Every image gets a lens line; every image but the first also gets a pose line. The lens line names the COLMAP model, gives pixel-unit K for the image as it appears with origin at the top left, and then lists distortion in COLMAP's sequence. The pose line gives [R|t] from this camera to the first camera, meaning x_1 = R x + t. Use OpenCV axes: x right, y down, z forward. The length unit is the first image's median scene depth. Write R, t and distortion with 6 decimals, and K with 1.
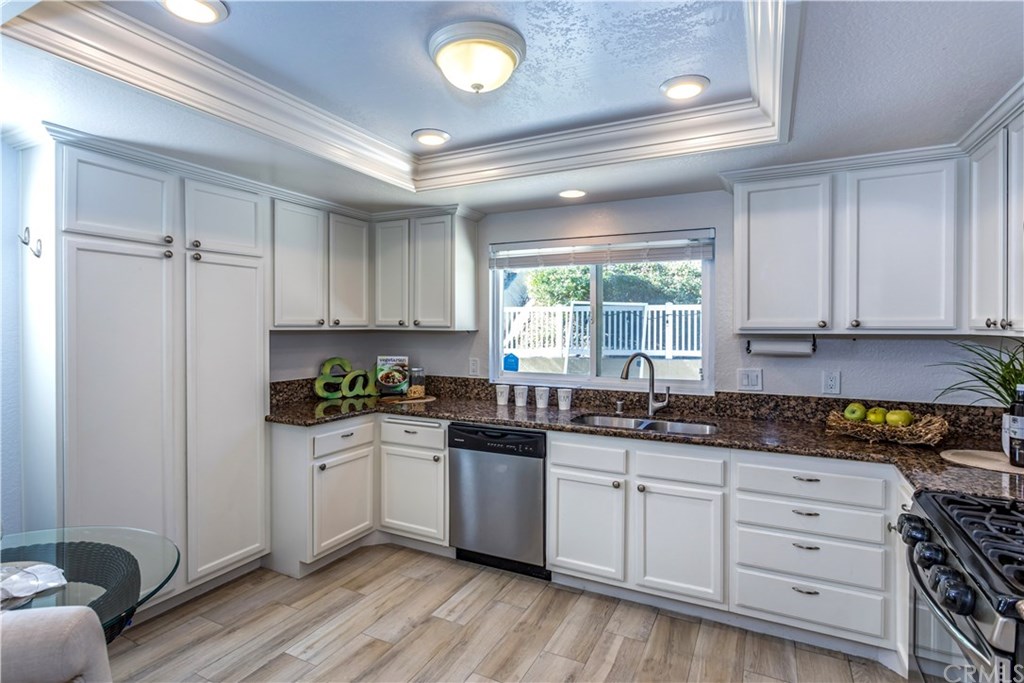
lens RADIAL K [[517.8, 0, 500.6], [0, 517.8, 335.5], [0, 0, 1]] dist [-0.001305, 0.000076]
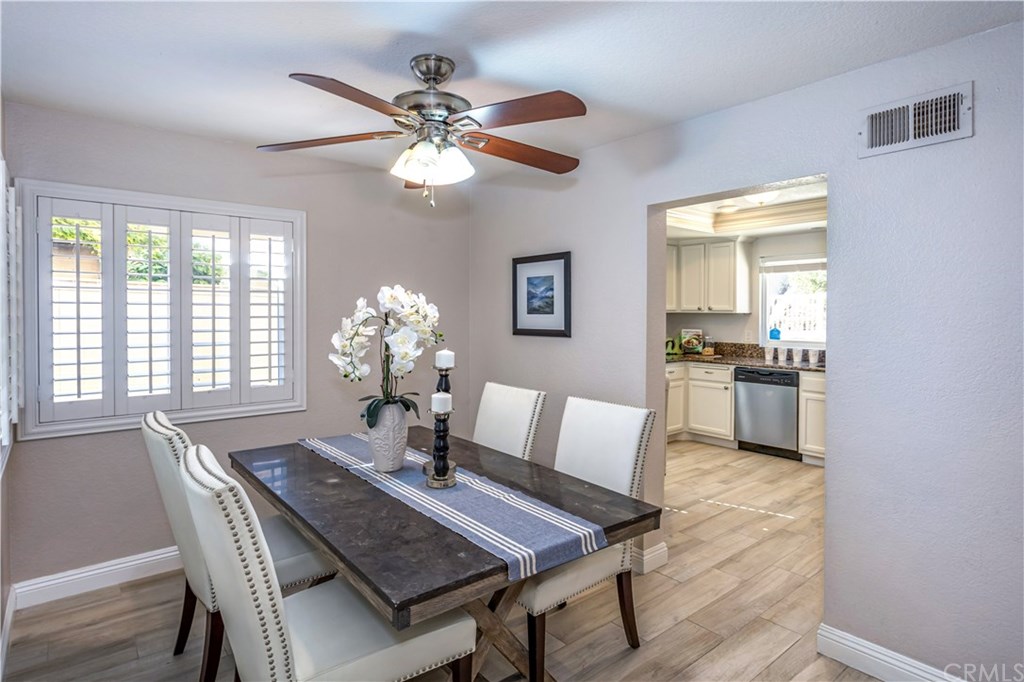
lens RADIAL K [[528.1, 0, 504.3], [0, 528.1, 318.8], [0, 0, 1]] dist [0.001043, 0.000250]
pose [[0.903240, 0.004619, -0.429111, -0.035585], [-0.007143, 0.999965, -0.004271, 0.021212], [0.429076, 0.006922, 0.903242, -0.821885]]
